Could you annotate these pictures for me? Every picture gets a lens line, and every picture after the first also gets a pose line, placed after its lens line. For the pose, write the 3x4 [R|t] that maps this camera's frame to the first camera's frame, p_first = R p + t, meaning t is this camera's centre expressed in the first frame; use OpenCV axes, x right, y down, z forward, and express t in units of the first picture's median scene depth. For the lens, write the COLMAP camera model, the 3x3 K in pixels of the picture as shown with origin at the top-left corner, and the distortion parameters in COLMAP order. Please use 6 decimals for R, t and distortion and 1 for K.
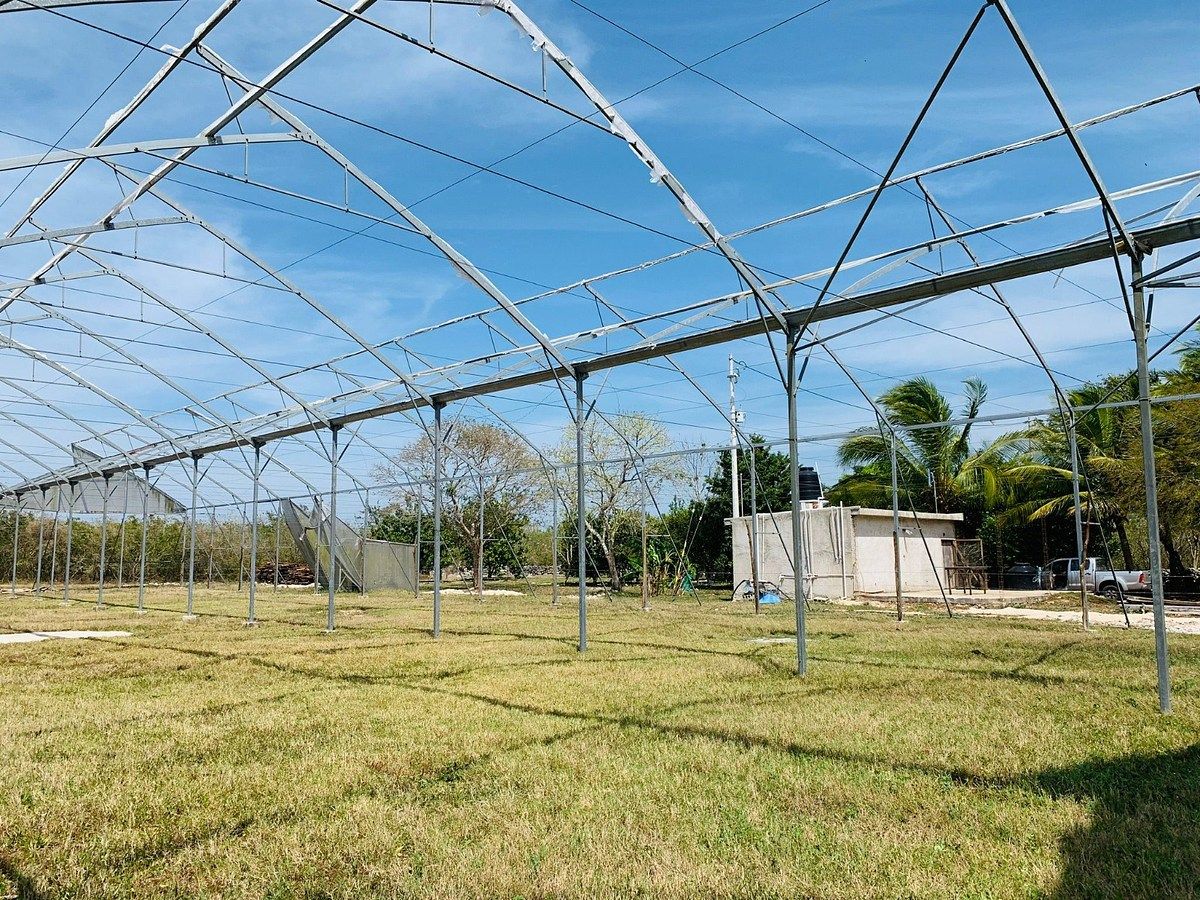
lens RADIAL K [[918.3, 0, 600.0], [0, 918.3, 450.0], [0, 0, 1]] dist [0.005373, 0.000190]
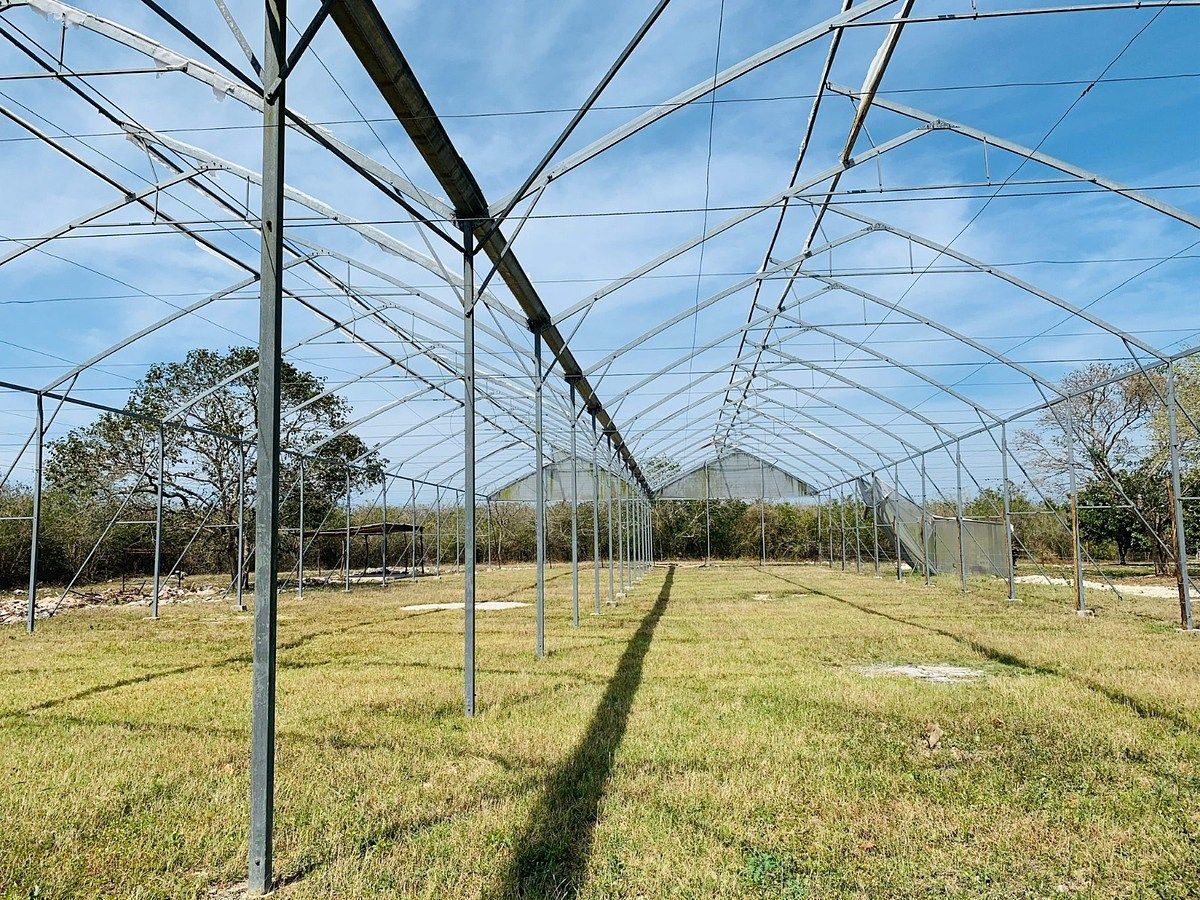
lens RADIAL K [[918.3, 0, 600.0], [0, 918.3, 450.0], [0, 0, 1]] dist [0.005373, 0.000190]
pose [[0.645538, -0.088544, -0.758578, 0.200878], [0.107921, 0.993866, -0.024168, 0.002275], [0.756064, -0.066265, 0.651134, 0.026311]]
